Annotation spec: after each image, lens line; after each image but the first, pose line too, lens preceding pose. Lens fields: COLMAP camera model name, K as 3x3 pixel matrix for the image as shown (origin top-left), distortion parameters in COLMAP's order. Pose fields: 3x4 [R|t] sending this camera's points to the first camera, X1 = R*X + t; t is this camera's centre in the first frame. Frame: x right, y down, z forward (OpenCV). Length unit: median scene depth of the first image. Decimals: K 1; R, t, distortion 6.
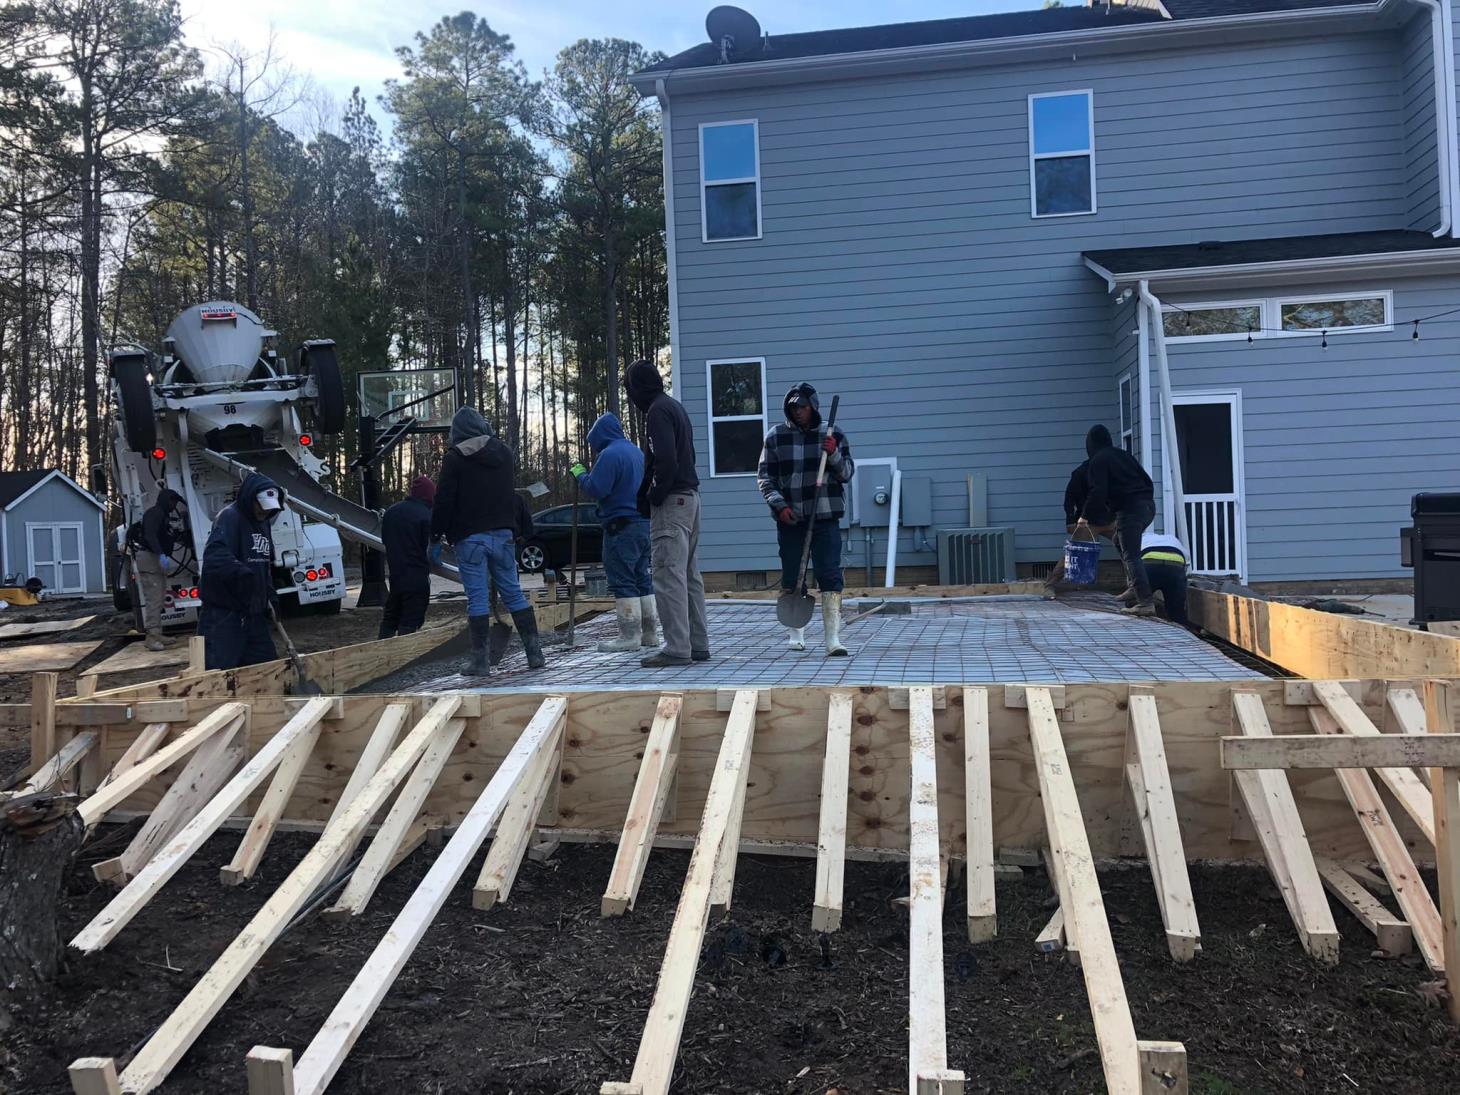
lens RADIAL K [[1294.4, 0, 730.8], [0, 1294.4, 633.1], [0, 0, 1]] dist [0.048646, -0.011880]
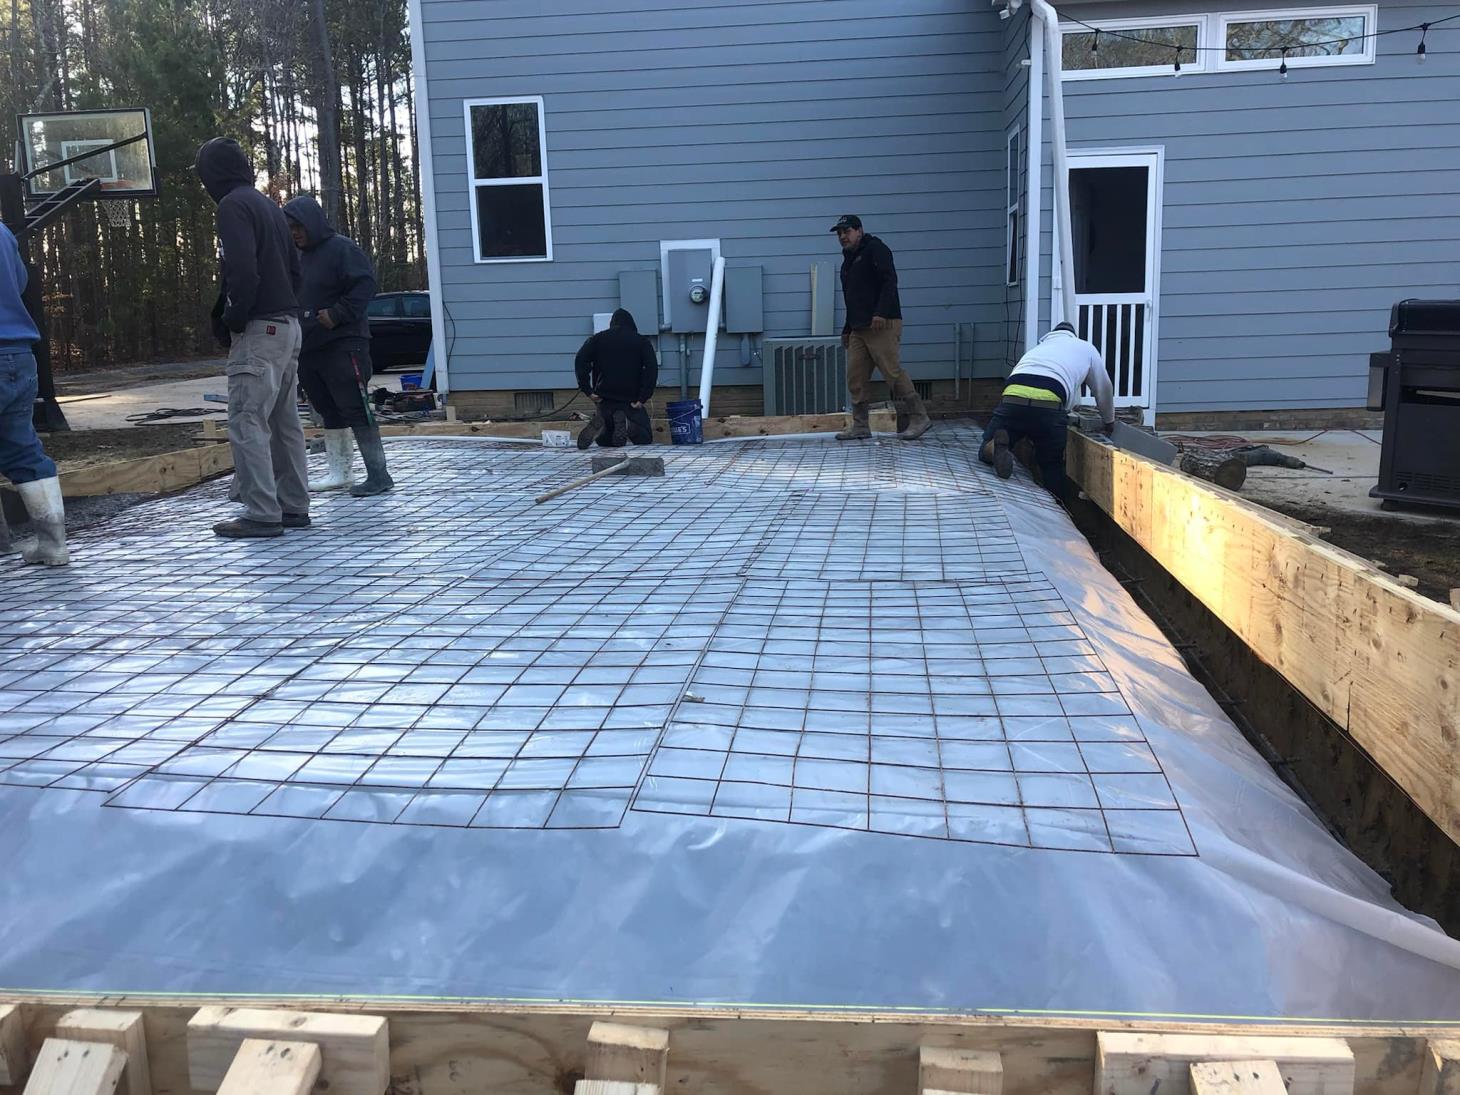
lens RADIAL K [[1294.4, 0, 730.8], [0, 1294.4, 633.1], [0, 0, 1]] dist [0.048646, -0.011880]
pose [[0.998684, -0.006153, 0.050911, 0.106943], [-0.001957, 0.987480, 0.157731, -0.031335], [-0.051244, -0.157623, 0.986169, 0.238167]]
